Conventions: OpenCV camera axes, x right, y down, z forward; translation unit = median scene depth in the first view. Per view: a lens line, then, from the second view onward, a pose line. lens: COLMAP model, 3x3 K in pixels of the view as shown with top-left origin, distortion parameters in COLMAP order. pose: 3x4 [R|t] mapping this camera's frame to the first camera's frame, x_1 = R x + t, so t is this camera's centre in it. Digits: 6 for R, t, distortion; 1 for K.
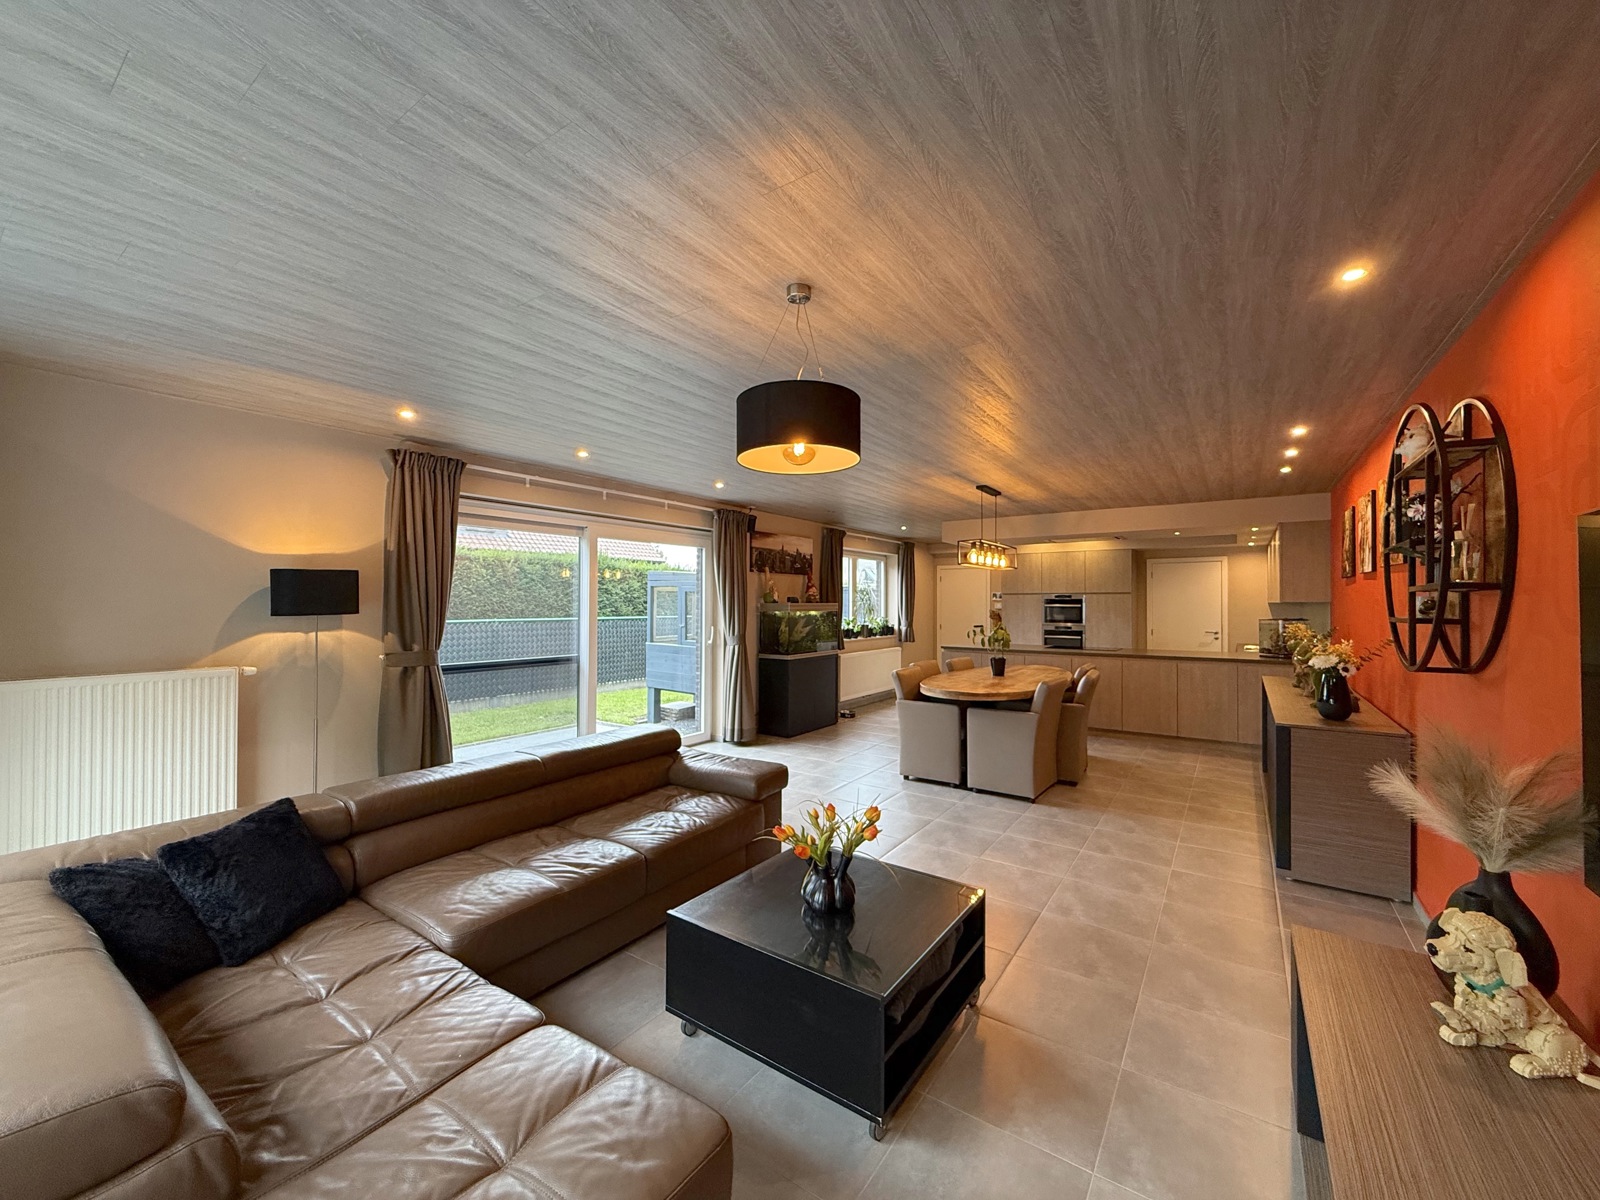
lens RADIAL K [[635.1, 0, 793.9], [0, 635.1, 596.7], [0, 0, 1]] dist [0.000632, 0.000214]
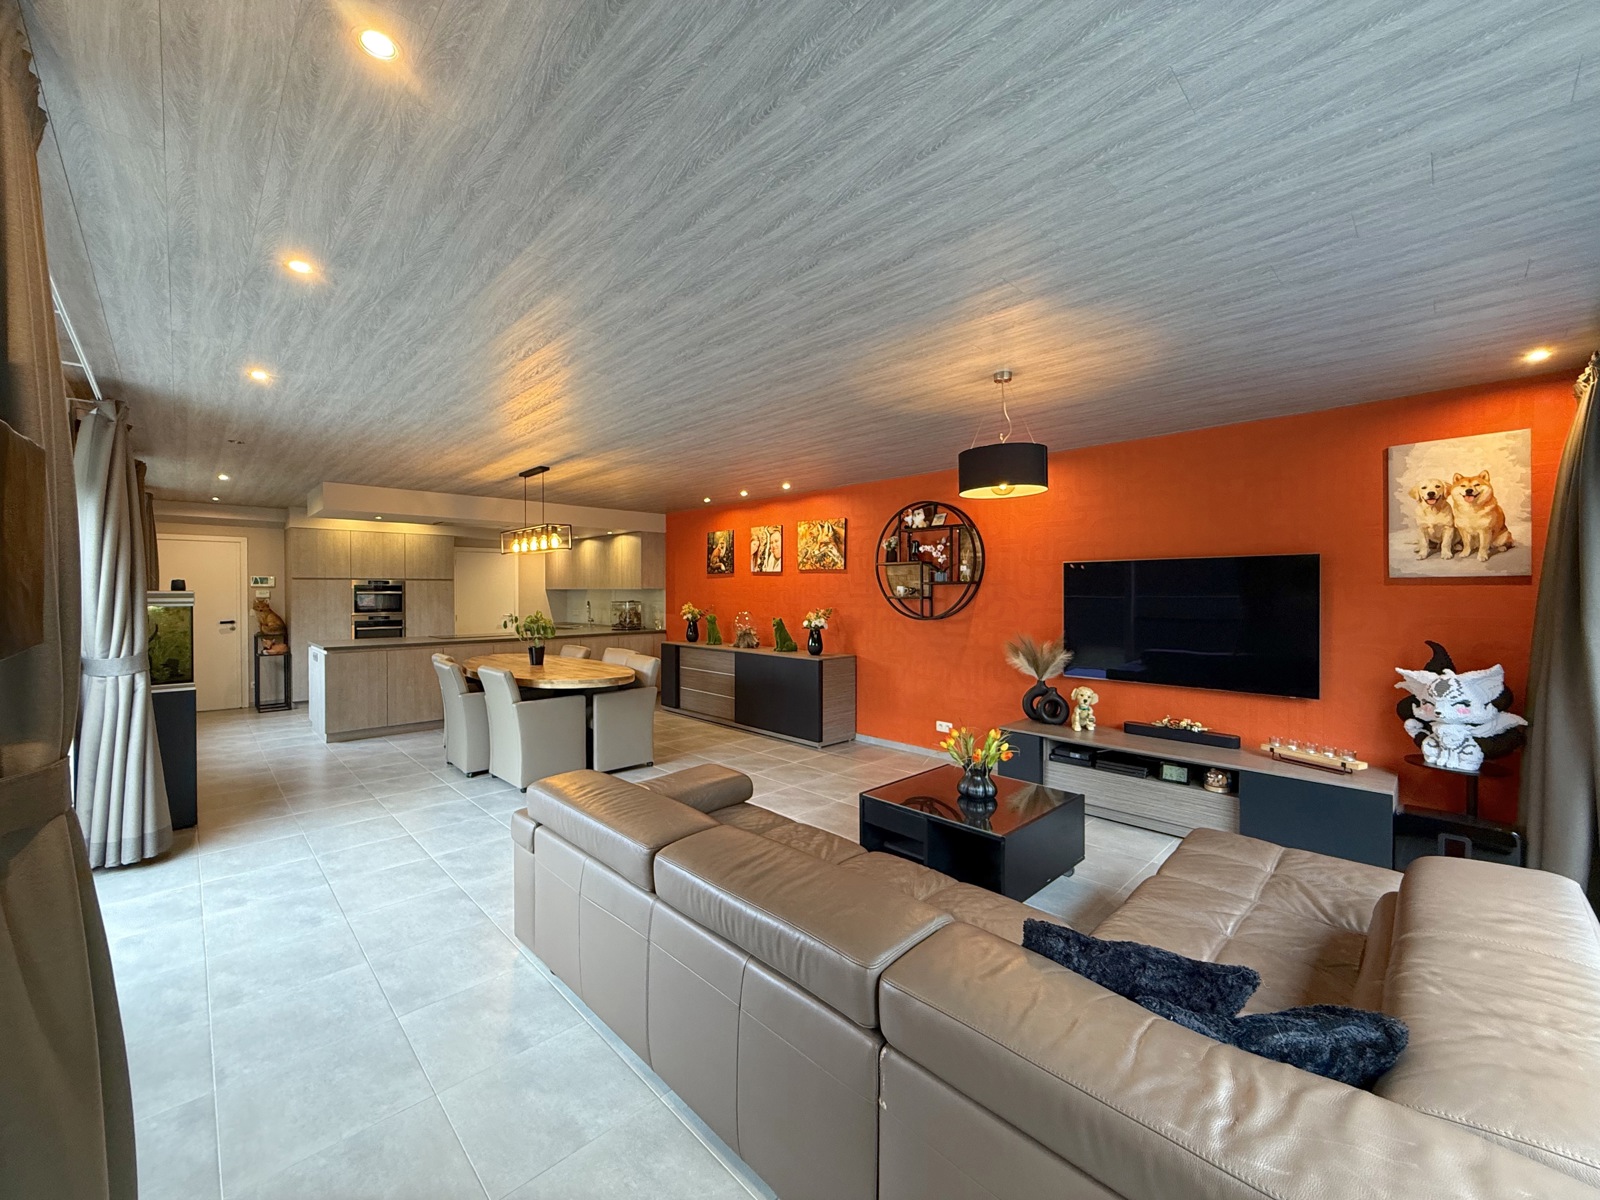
lens RADIAL K [[632.6, 0, 800.0], [0, 632.6, 600.0], [0, 0, 1]] dist [0.000802, 0.000101]
pose [[0.193378, -0.017748, 0.980964, -0.566949], [-0.008714, 0.999766, 0.019806, 0.002783], [-0.981086, -0.012378, 0.193178, 0.439911]]
